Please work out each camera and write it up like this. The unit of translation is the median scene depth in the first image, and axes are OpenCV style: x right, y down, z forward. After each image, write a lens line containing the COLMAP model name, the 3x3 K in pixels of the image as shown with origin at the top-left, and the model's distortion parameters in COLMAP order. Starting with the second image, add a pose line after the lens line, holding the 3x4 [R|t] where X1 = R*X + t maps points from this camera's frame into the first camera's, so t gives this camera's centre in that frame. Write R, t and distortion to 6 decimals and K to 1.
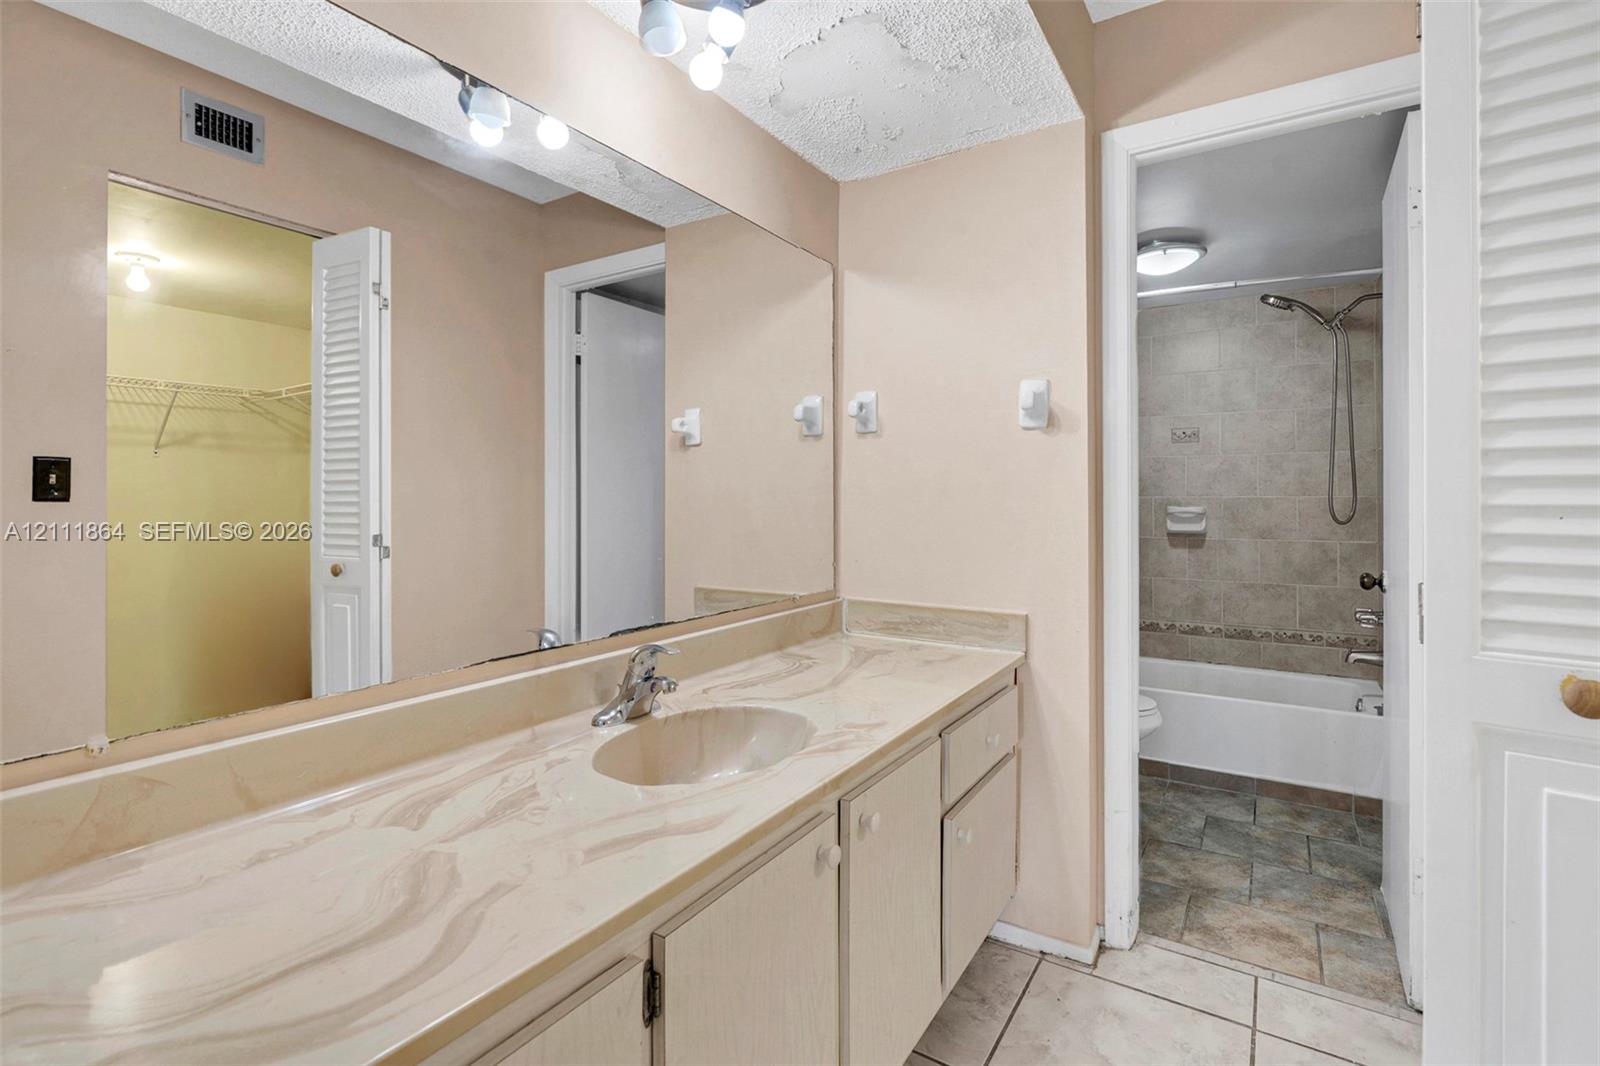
lens RADIAL K [[757.8, 0, 804.4], [0, 757.8, 484.7], [0, 0, 1]] dist [-0.001936, -0.000536]
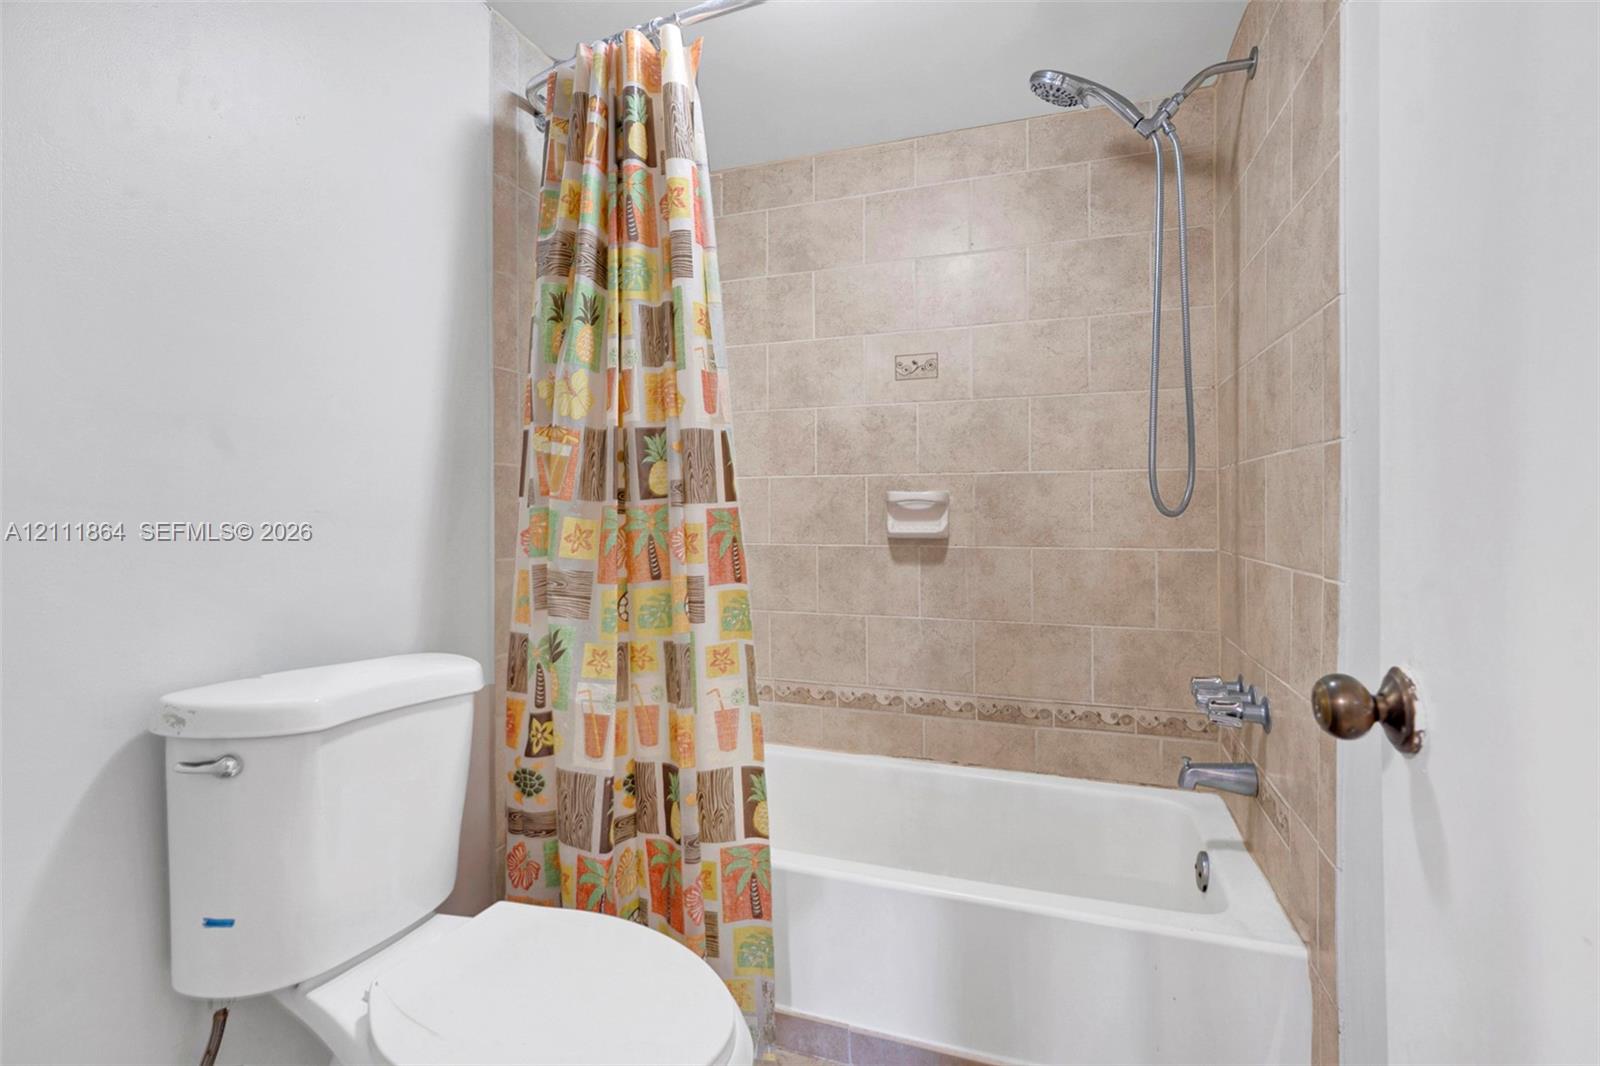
lens RADIAL K [[757.8, 0, 804.4], [0, 757.8, 484.7], [0, 0, 1]] dist [-0.001936, -0.000536]
pose [[0.975263, 0.006033, 0.220968, 0.307386], [-0.003126, 0.999904, -0.013506, 0.033503], [-0.221028, 0.012481, 0.975188, 0.481441]]
